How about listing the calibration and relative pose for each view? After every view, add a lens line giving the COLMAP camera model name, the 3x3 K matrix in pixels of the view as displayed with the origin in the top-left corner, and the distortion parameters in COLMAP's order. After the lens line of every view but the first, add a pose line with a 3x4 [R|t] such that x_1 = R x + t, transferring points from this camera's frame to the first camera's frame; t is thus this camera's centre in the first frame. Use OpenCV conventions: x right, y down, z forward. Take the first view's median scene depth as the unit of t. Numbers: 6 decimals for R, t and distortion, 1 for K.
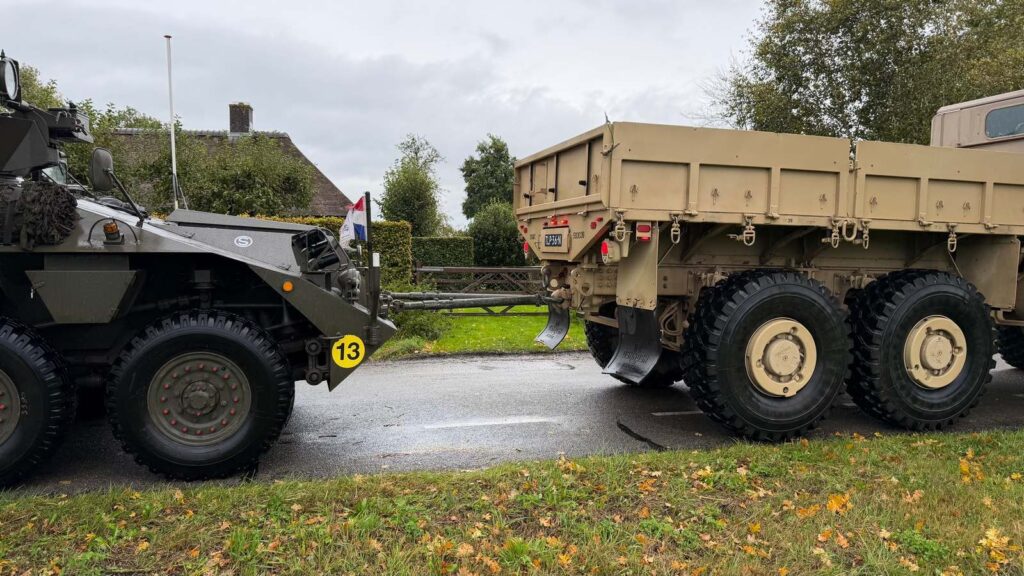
lens RADIAL K [[707.6, 0, 516.5], [0, 707.6, 293.2], [0, 0, 1]] dist [0.053611, -0.064607]
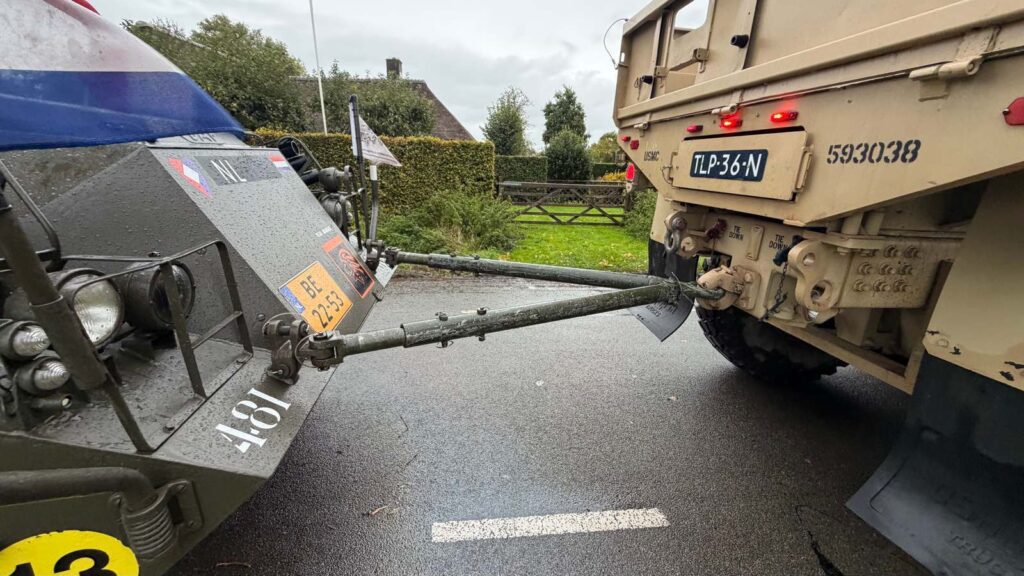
lens RADIAL K [[400.9, 0, 500.3], [0, 400.9, 288.7], [0, 0, 1]] dist [0.000427, 0.001593]
pose [[0.984624, 0.069407, -0.160308, -0.043166], [-0.029447, 0.970494, 0.239322, -0.057942], [0.172188, -0.230922, 0.957615, 0.748880]]
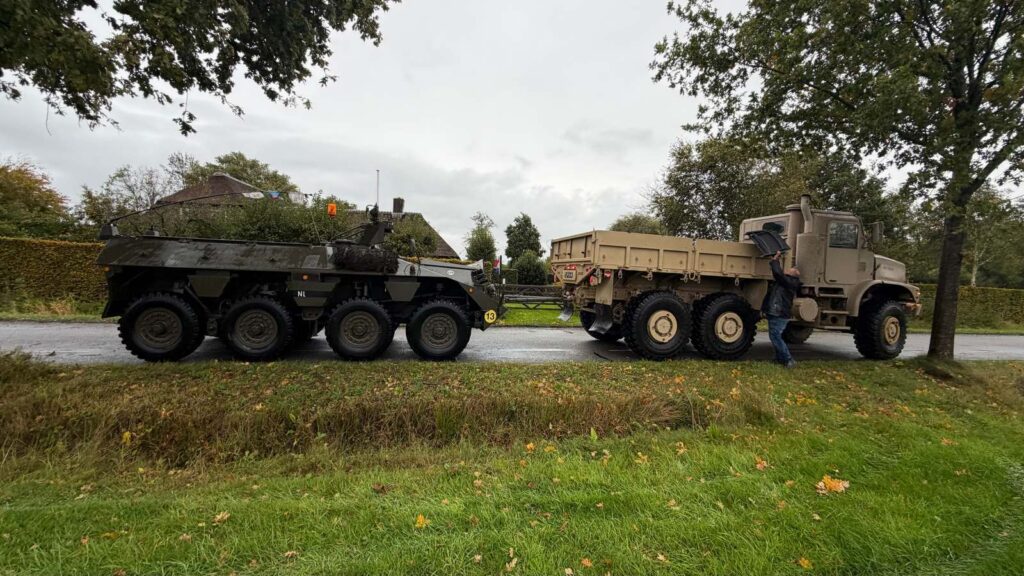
lens RADIAL K [[400.9, 0, 506.8], [0, 400.9, 288.1], [0, 0, 1]] dist [0.000427, 0.001593]
pose [[0.997618, 0.033169, -0.060476, -0.076649], [-0.034917, 0.998996, -0.028084, 0.014707], [0.059484, 0.030128, 0.997775, -0.378815]]
